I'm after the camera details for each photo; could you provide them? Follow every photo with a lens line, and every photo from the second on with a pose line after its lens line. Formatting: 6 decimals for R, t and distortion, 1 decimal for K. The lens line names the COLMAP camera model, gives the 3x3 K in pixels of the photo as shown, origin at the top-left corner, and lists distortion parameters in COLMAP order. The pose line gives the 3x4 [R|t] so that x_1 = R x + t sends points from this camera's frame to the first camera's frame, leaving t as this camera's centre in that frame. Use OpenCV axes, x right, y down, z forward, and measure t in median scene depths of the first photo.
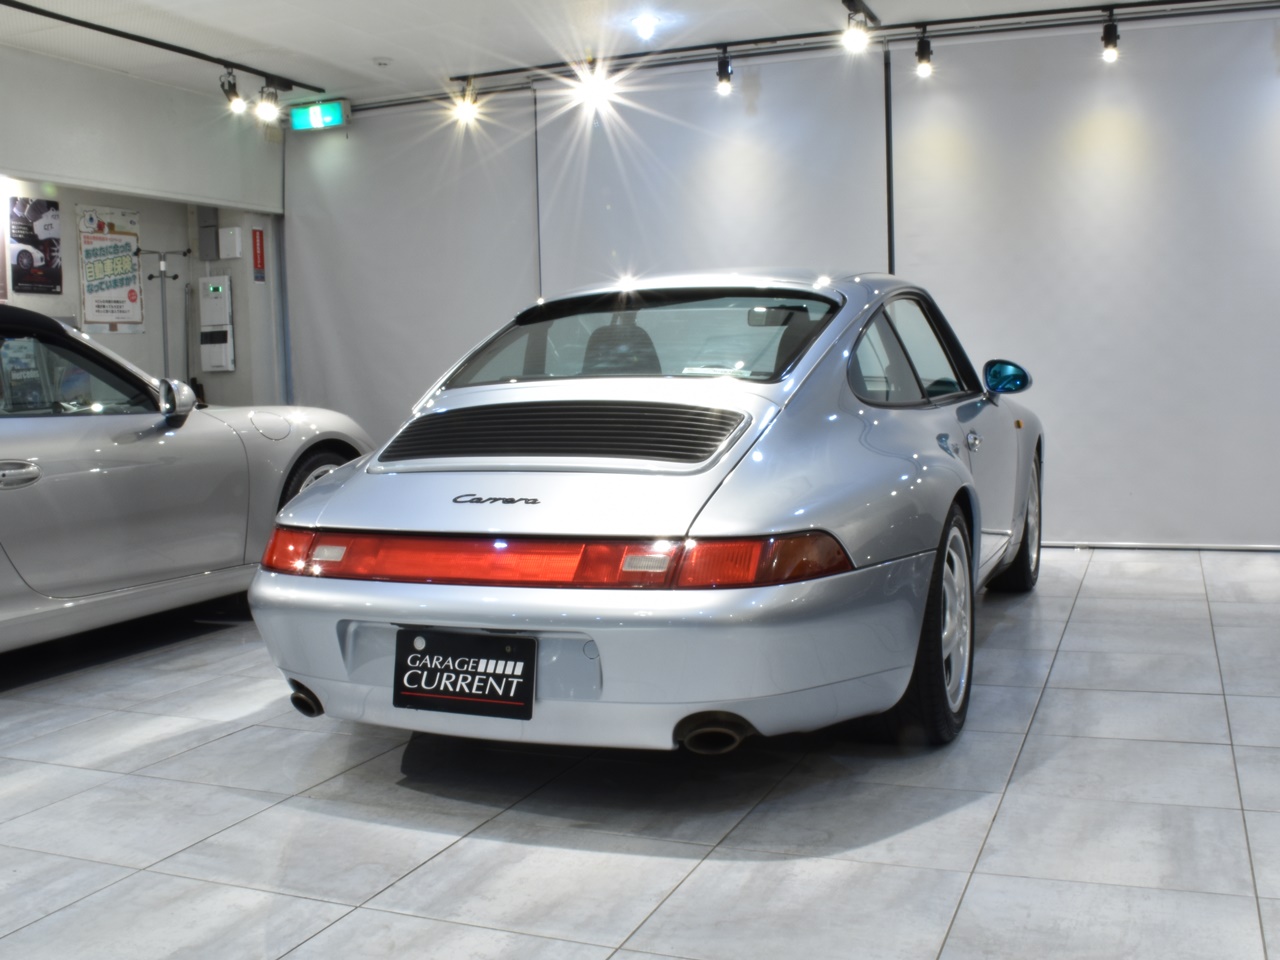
lens RADIAL K [[1236.8, 0, 641.9], [0, 1236.8, 496.4], [0, 0, 1]] dist [-0.114543, 0.007460]
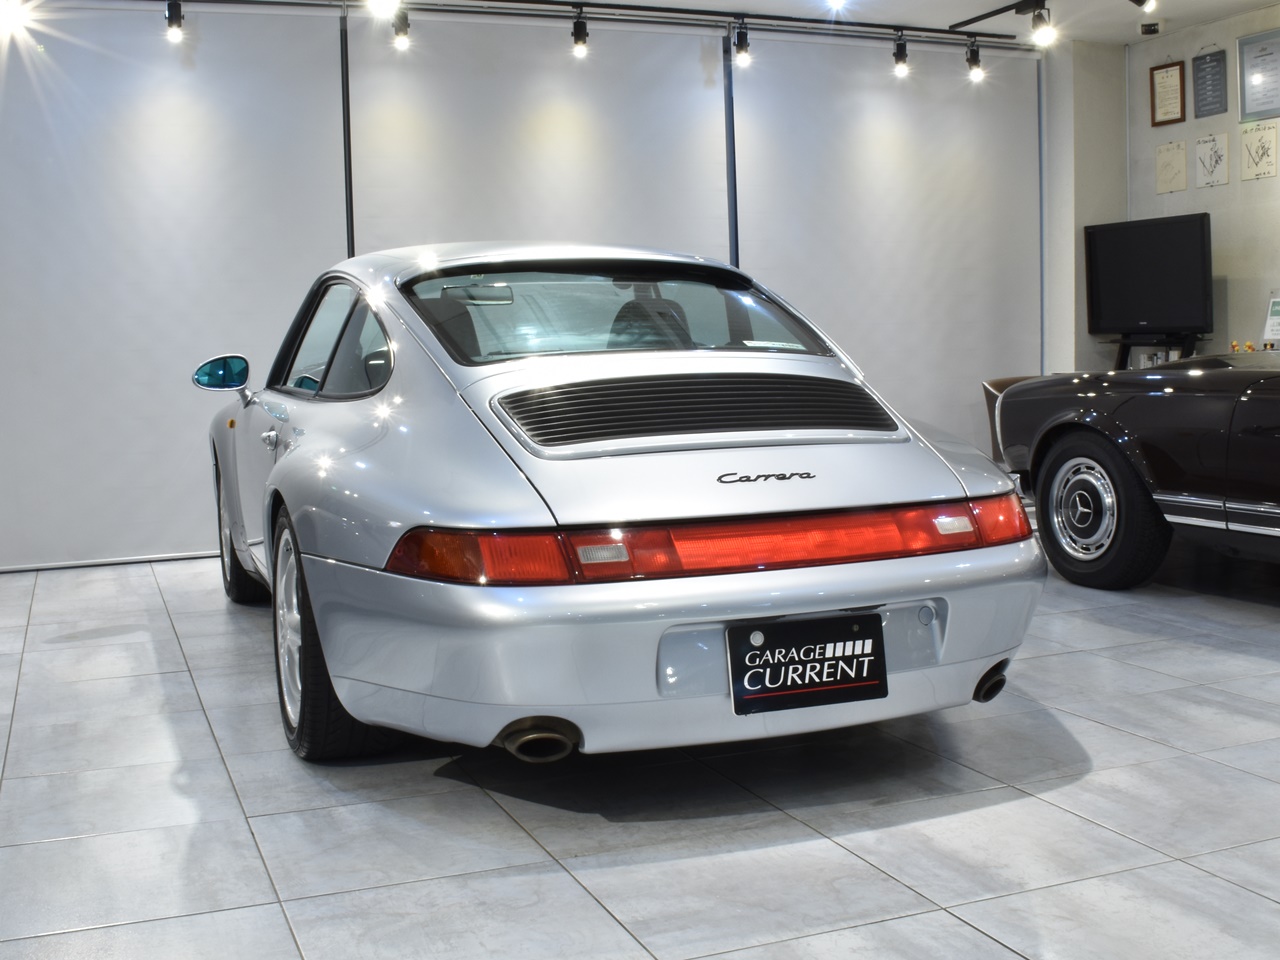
lens RADIAL K [[1325.7, 0, 640.0], [0, 1325.7, 480.0], [0, 0, 1]] dist [-0.099760, 0.015996]
pose [[0.760298, -0.054608, 0.647275, -0.876826], [0.067367, 0.997716, 0.005043, -0.006575], [-0.646072, 0.039771, 0.762240, 0.321136]]
